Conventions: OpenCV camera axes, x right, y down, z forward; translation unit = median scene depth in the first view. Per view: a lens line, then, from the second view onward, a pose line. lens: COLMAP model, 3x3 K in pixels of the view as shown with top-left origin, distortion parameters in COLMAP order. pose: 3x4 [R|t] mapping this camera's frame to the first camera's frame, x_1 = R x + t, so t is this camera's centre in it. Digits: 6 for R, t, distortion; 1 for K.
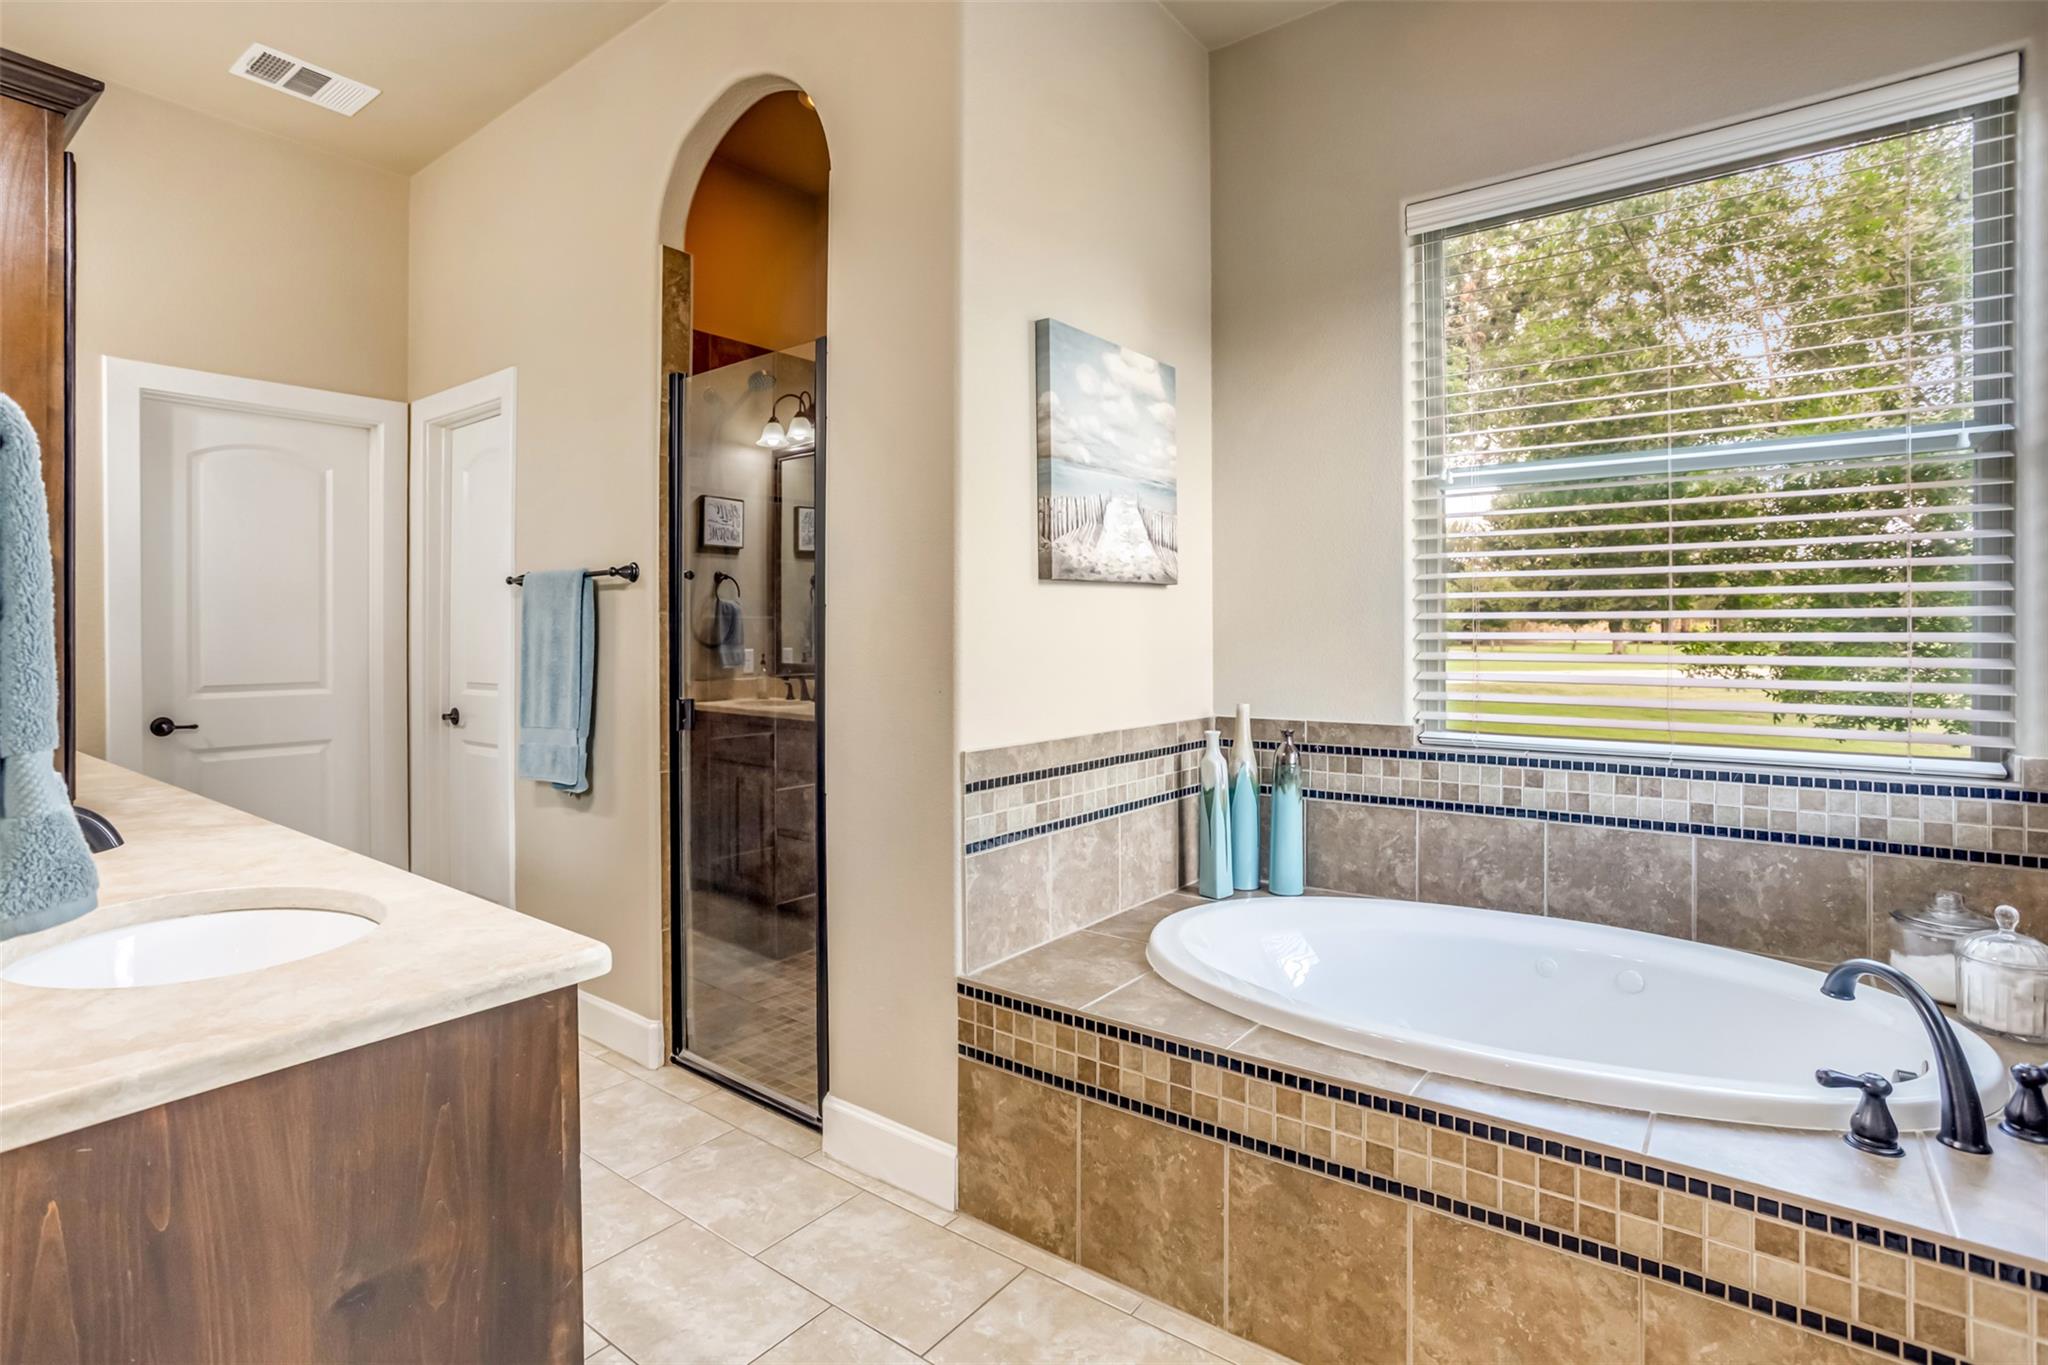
lens RADIAL K [[1006.4, 0, 979.7], [0, 1006.4, 644.3], [0, 0, 1]] dist [-0.058522, 0.025625]
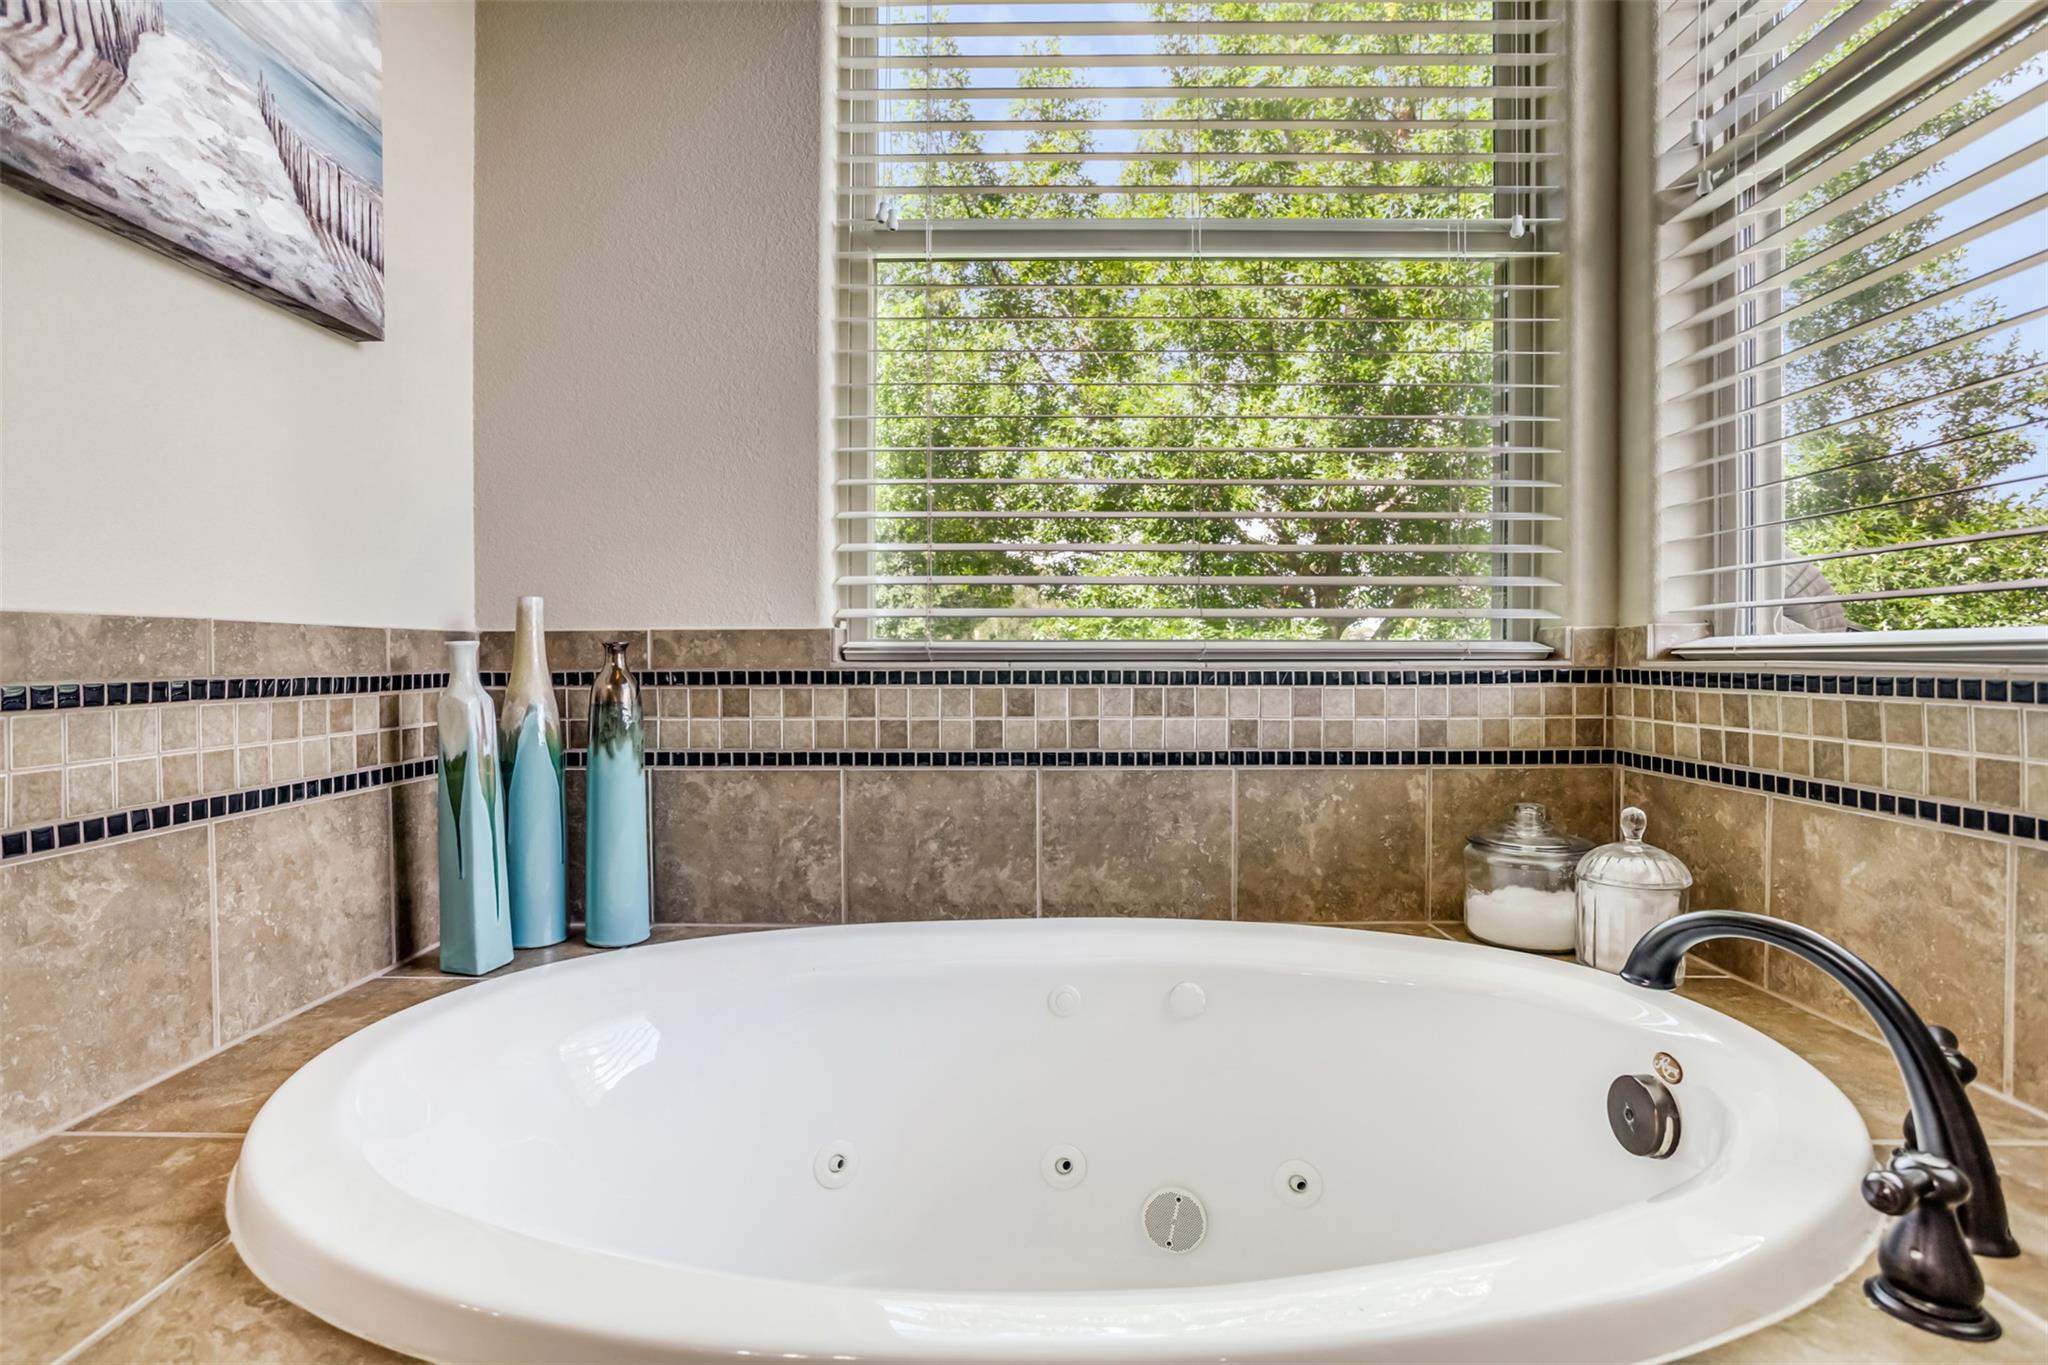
lens RADIAL K [[1006.4, 0, 1023.0], [0, 1006.4, 680.6], [0, 0, 1]] dist [-0.058522, 0.025625]
pose [[0.775669, -0.009502, 0.631069, 0.153698], [0.002065, 0.999920, 0.012518, 0.112180], [-0.631137, -0.008406, 0.775626, 0.493129]]
